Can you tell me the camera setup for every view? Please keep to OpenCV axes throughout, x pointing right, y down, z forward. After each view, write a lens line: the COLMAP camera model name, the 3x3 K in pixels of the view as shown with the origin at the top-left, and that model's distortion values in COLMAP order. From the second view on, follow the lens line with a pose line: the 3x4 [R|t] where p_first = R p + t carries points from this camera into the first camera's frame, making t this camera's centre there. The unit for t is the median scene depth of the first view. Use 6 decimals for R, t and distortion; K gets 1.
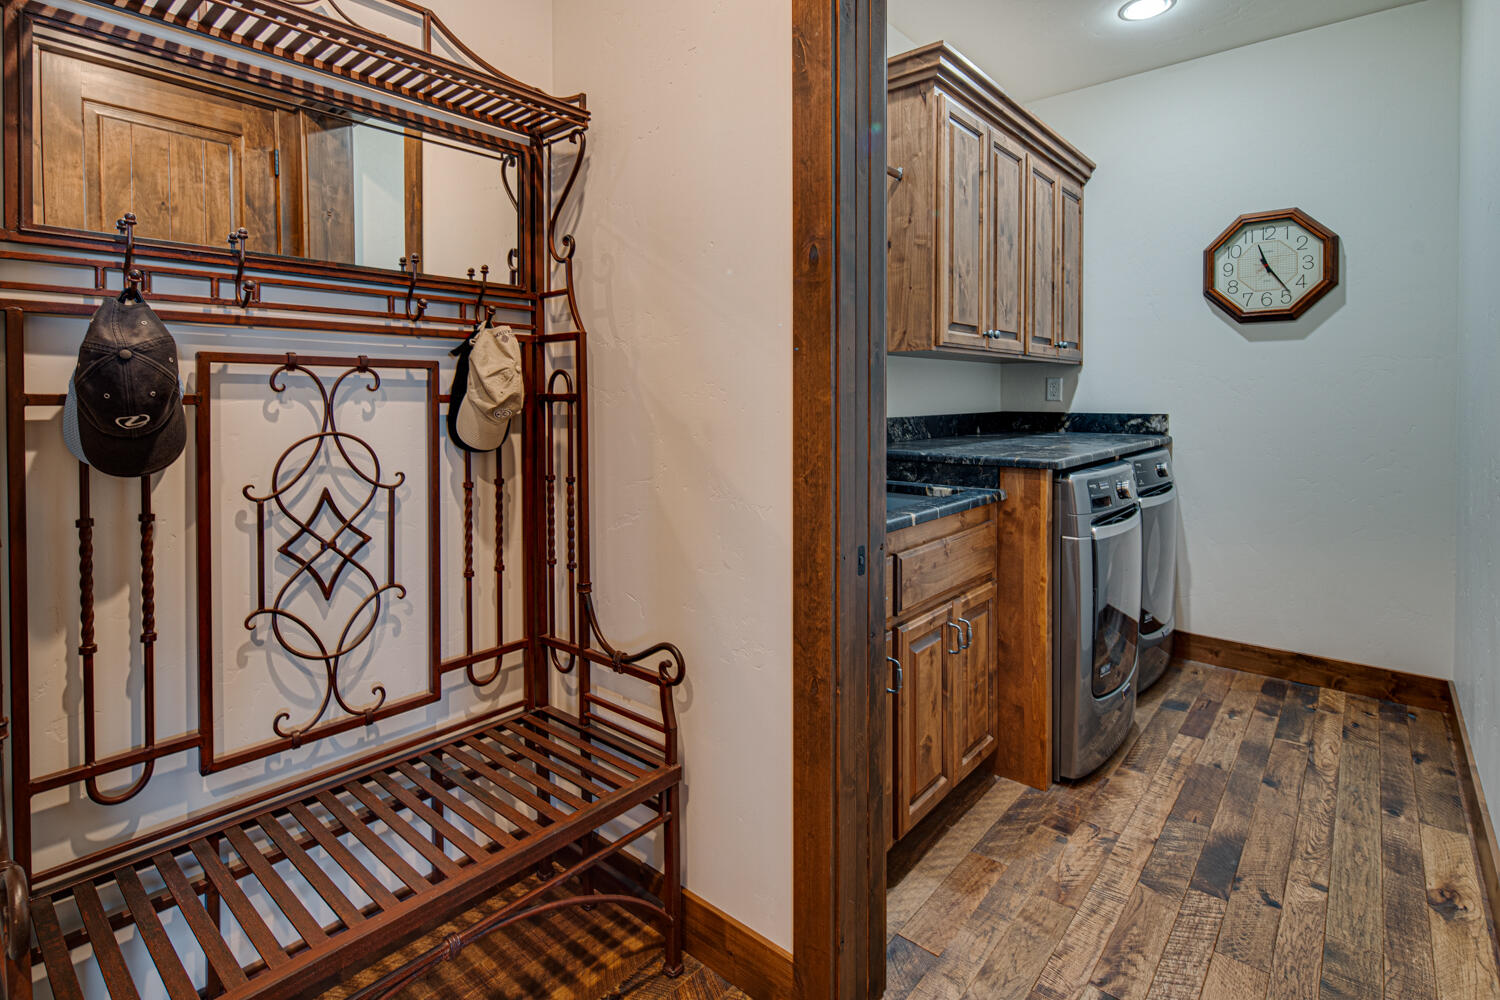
lens RADIAL K [[735.5, 0, 750.0], [0, 735.5, 500.0], [0, 0, 1]] dist [-0.000676, -0.000839]
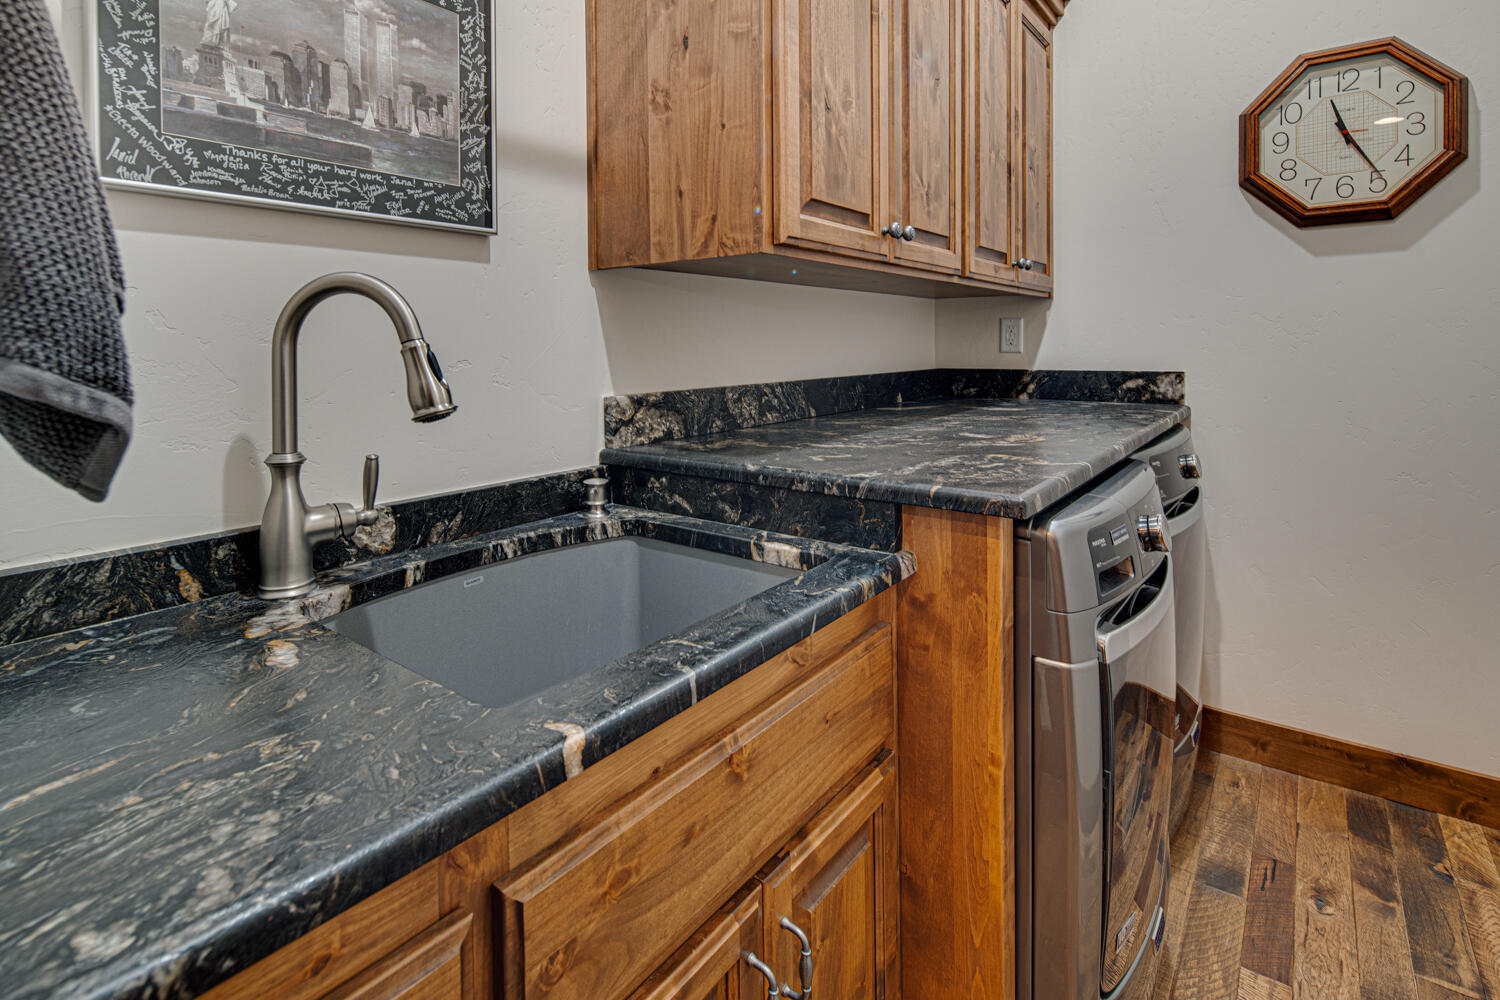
lens RADIAL K [[762.9, 0, 738.3], [0, 762.9, 473.2], [0, 0, 1]] dist [-0.003570, -0.000044]
pose [[0.998628, -0.017407, 0.049379, 0.170828], [0.016237, 0.999580, 0.024000, -0.060713], [-0.049776, -0.023165, 0.998492, 0.420141]]
